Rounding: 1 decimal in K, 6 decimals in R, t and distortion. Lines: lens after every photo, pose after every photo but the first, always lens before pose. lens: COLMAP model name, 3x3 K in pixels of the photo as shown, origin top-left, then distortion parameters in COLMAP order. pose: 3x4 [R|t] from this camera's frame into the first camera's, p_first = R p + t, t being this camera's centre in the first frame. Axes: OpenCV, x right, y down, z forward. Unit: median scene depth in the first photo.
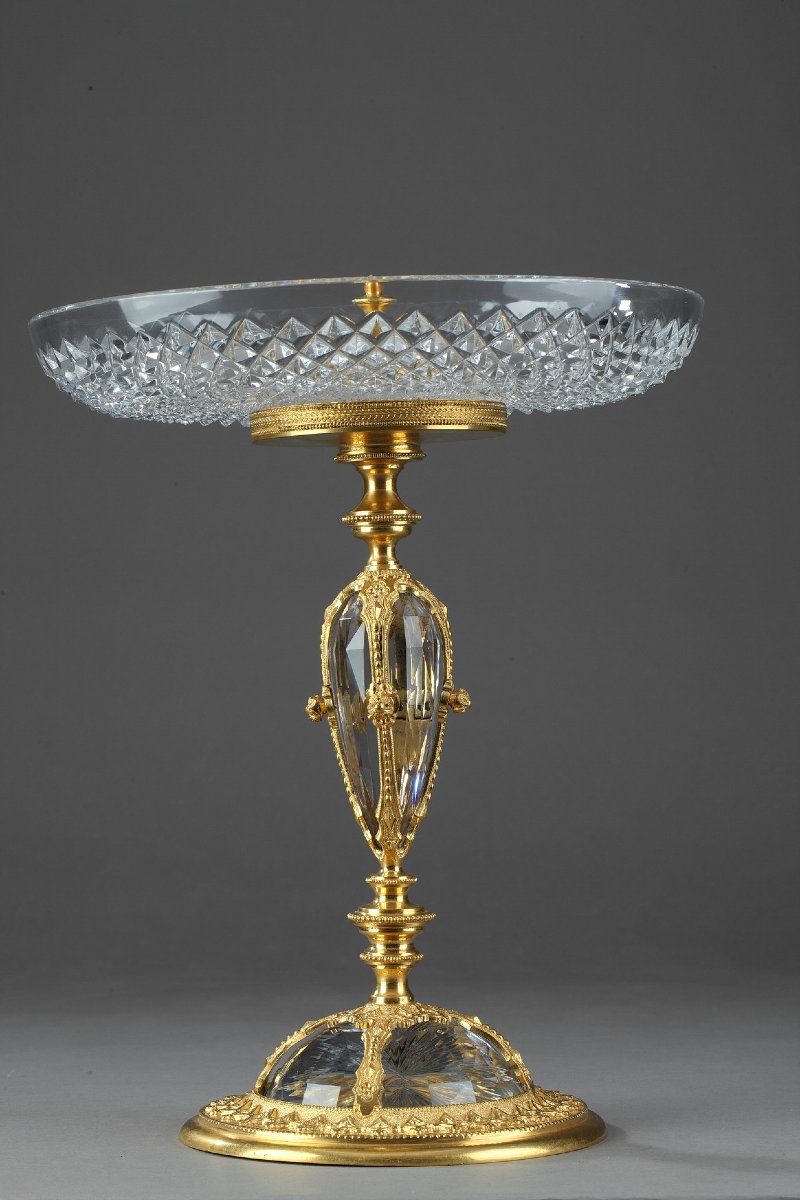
lens RADIAL K [[3658.5, 0, 394.2], [0, 3658.5, 567.2], [0, 0, 1]] dist [0.135261, 0.000000]
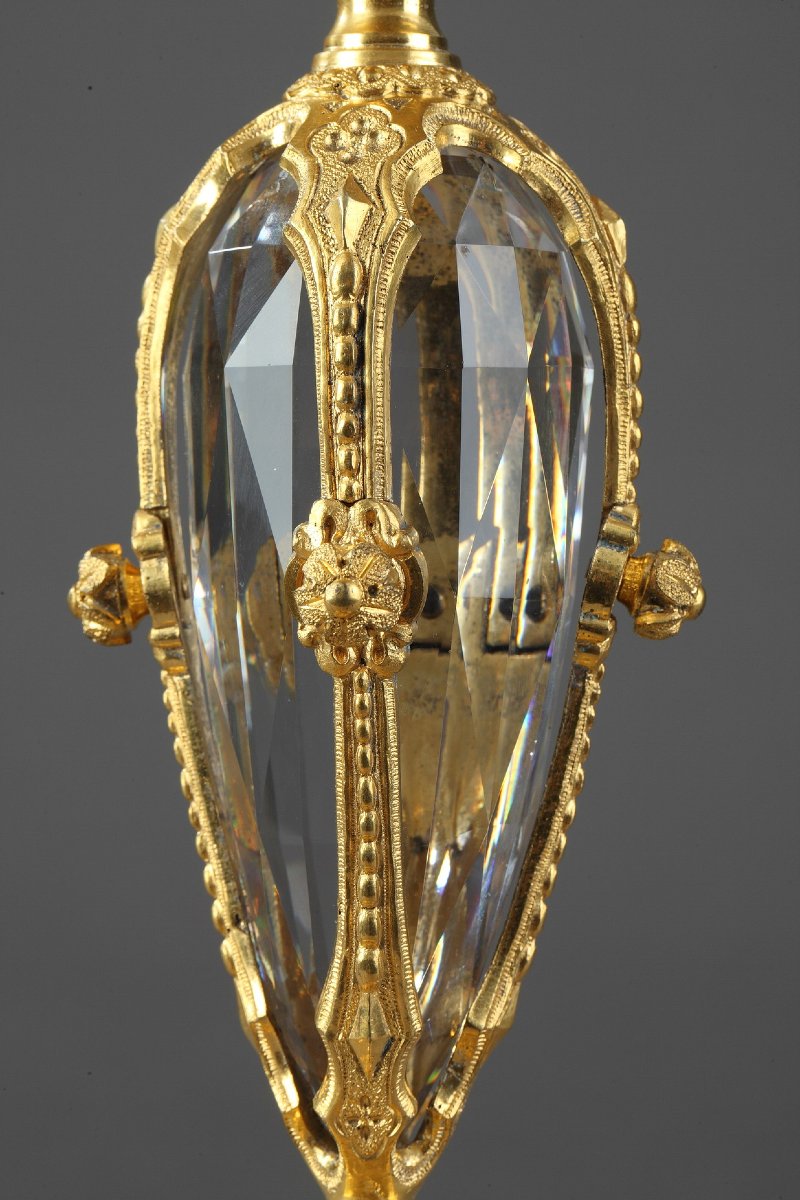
lens RADIAL K [[3658.5, 0, 401.8], [0, 3658.5, 594.7], [0, 0, 1]] dist [0.135261, 0.000000]
pose [[0.999102, 0.040327, -0.013035, 0.002987], [-0.040005, 0.998909, 0.024080, 0.031561], [0.013992, -0.023537, 0.999625, 0.743315]]
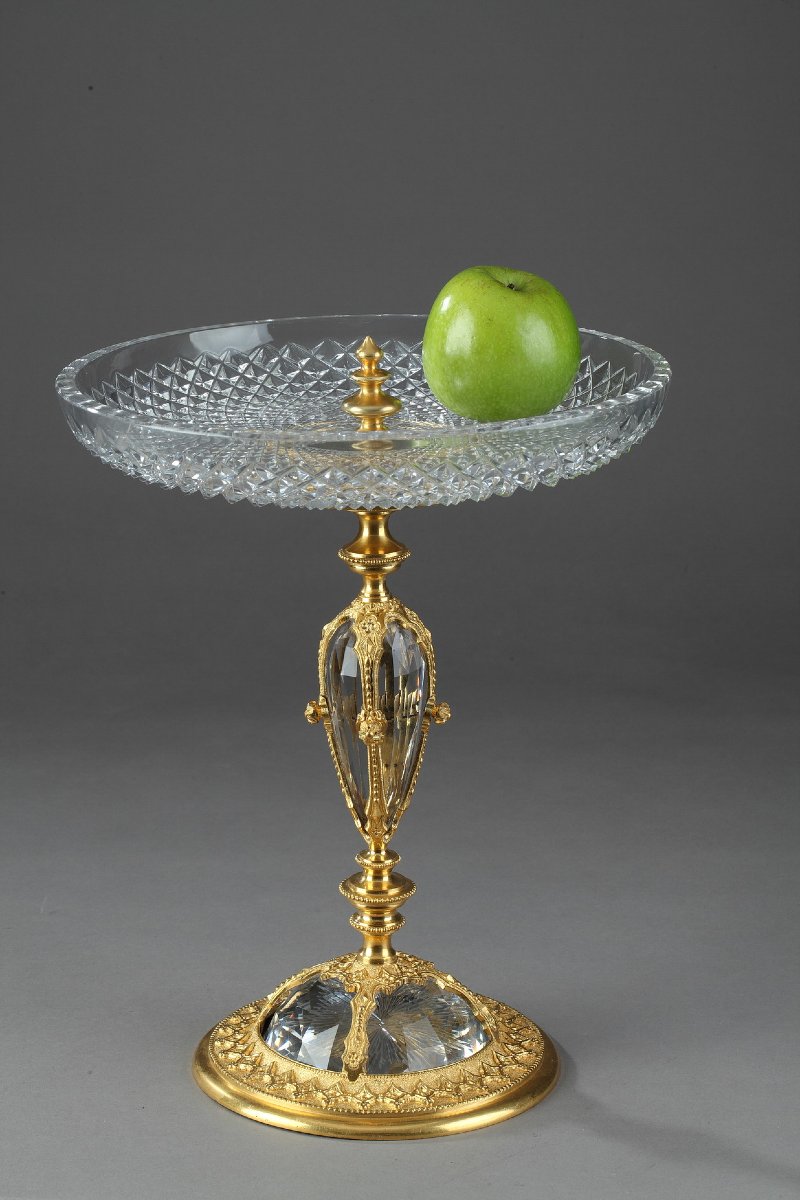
lens RADIAL K [[3658.5, 0, 408.6], [0, 3658.5, 608.5], [0, 0, 1]] dist [0.135261, 0.000000]
pose [[0.999841, 0.016630, 0.006399, 0.000166], [-0.017776, 0.955764, 0.293598, -0.326258], [-0.001233, -0.293665, 0.955908, -0.069231]]
